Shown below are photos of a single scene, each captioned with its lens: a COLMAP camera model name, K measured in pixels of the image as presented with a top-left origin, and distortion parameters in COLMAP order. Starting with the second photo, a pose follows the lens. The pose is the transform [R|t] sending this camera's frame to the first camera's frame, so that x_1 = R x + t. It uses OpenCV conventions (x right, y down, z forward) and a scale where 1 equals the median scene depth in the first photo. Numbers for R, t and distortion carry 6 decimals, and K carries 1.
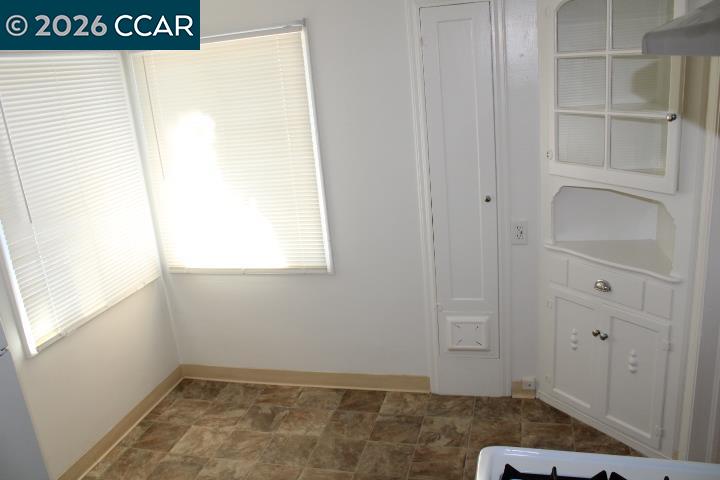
lens RADIAL K [[599.8, 0, 360.4], [0, 599.8, 239.9], [0, 0, 1]] dist [-0.147776, 0.101941]
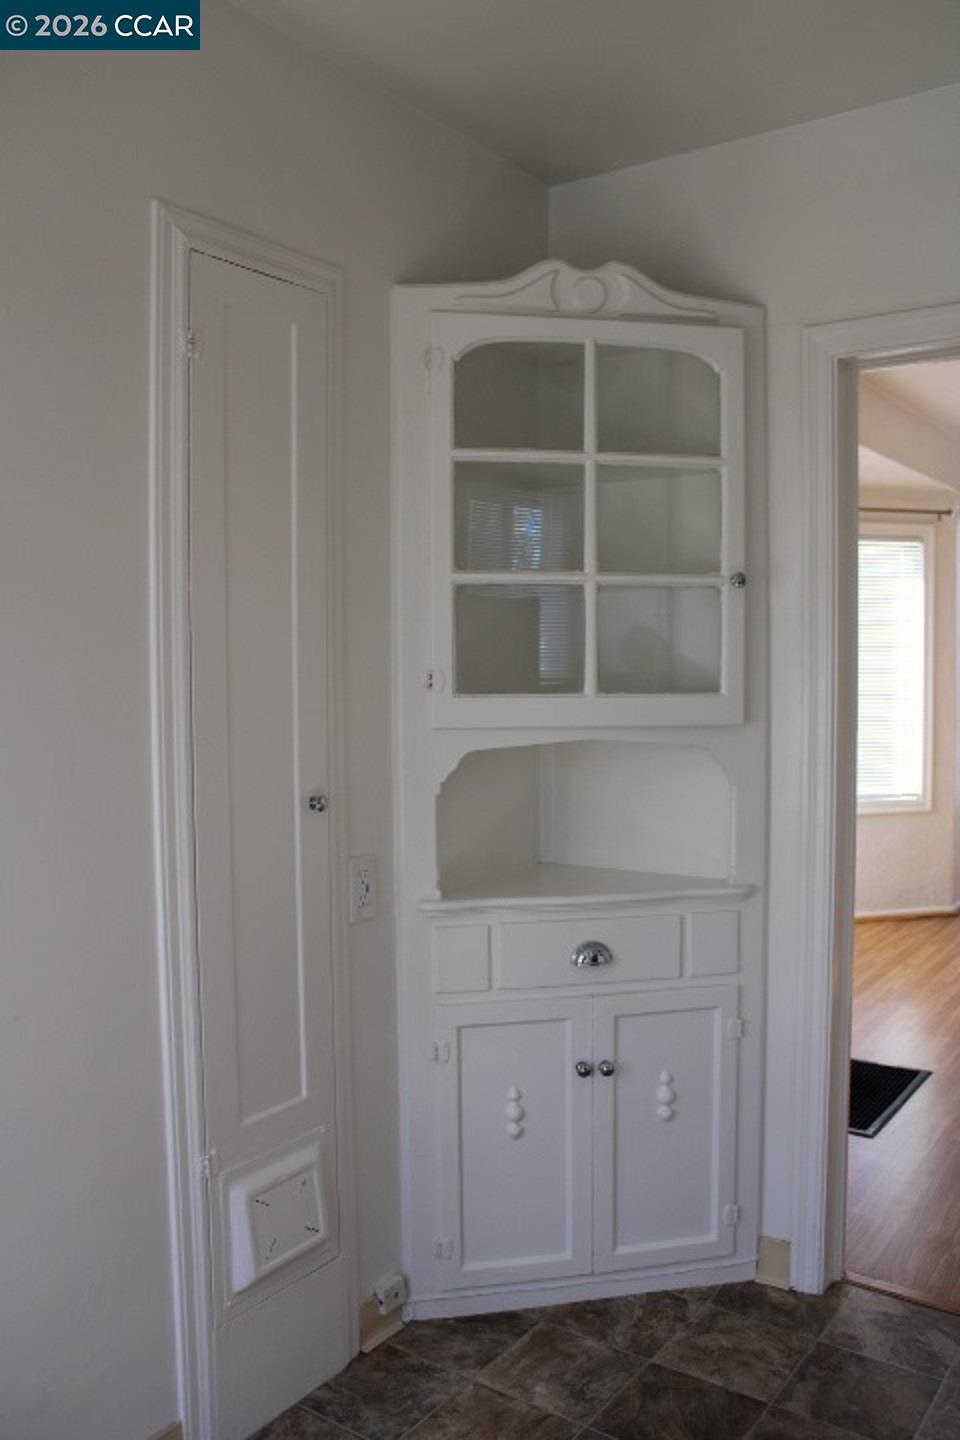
lens RADIAL K [[1199.5, 0, 481.7], [0, 1199.5, 723.7], [0, 0, 1]] dist [-0.147776, 0.101941]
pose [[0.354639, 0.030706, 0.934499, -0.409462], [0.244937, 0.961506, -0.124546, 0.000683], [-0.902351, 0.273063, 0.333467, 0.609611]]
